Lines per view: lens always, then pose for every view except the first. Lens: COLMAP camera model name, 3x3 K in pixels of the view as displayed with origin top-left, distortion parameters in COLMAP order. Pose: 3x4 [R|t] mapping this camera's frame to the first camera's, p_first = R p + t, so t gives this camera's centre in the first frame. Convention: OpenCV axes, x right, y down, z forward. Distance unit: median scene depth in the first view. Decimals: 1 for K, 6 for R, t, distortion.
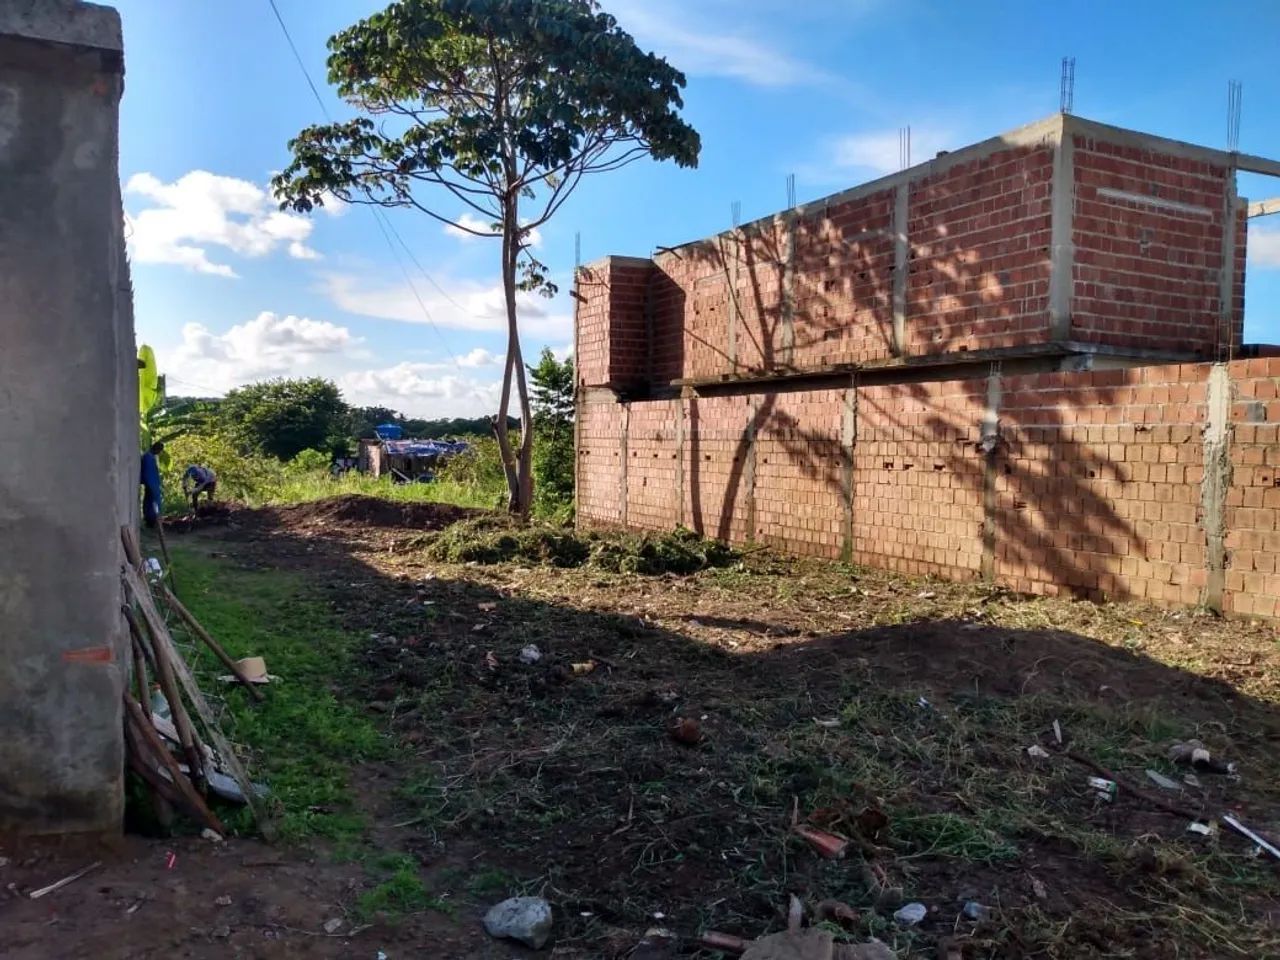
lens RADIAL K [[954.9, 0, 640.0], [0, 954.9, 480.0], [0, 0, 1]] dist [0.134211, -0.416105]
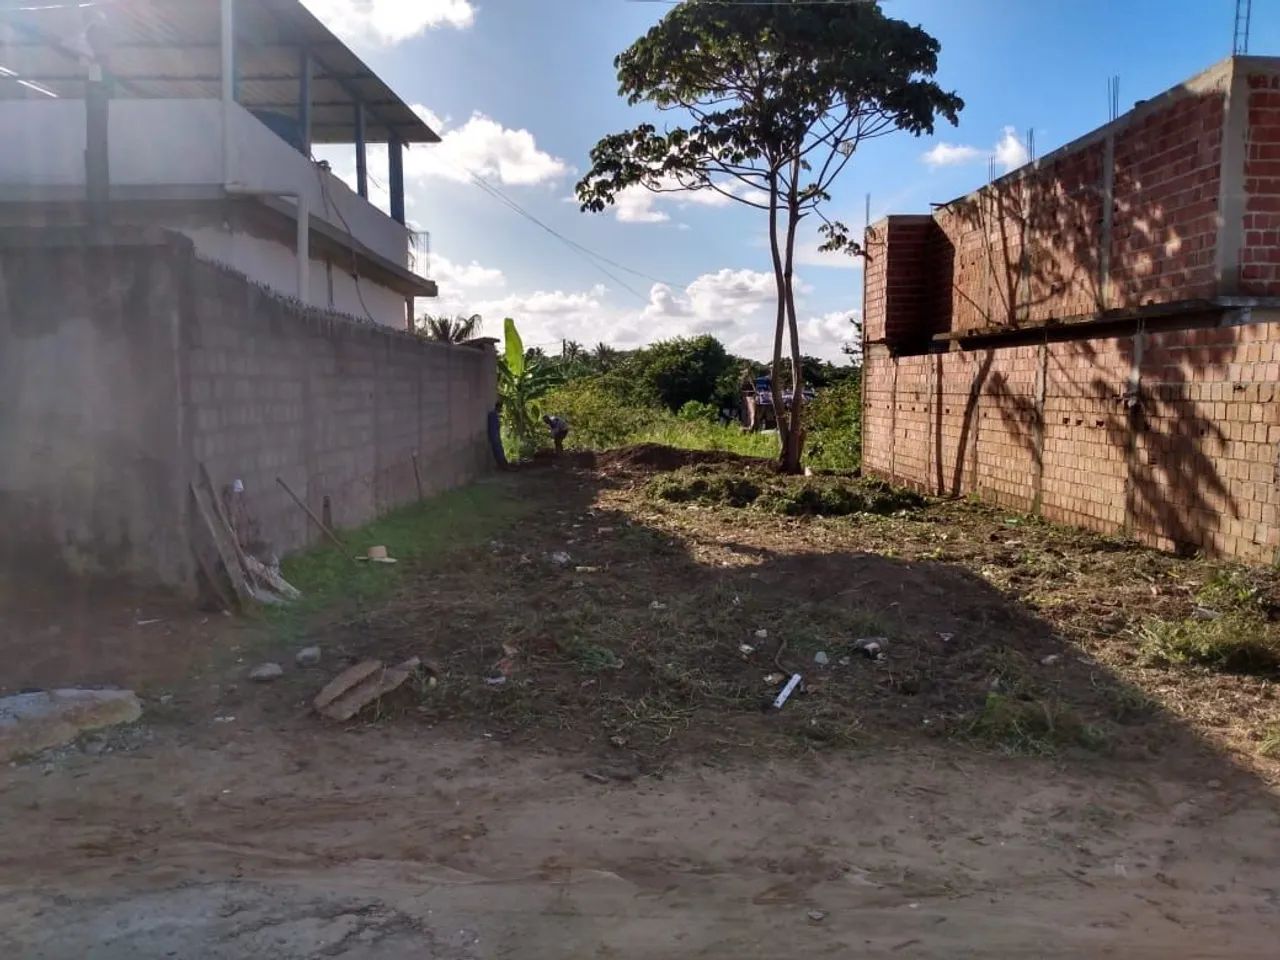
lens RADIAL K [[978.6, 0, 640.0], [0, 978.6, 480.0], [0, 0, 1]] dist [0.032839, -0.085764]
pose [[0.904583, 0.026419, -0.425478, 0.229393], [-0.003397, 0.998493, 0.054778, -0.006308], [0.426284, -0.048106, 0.903310, -0.109304]]
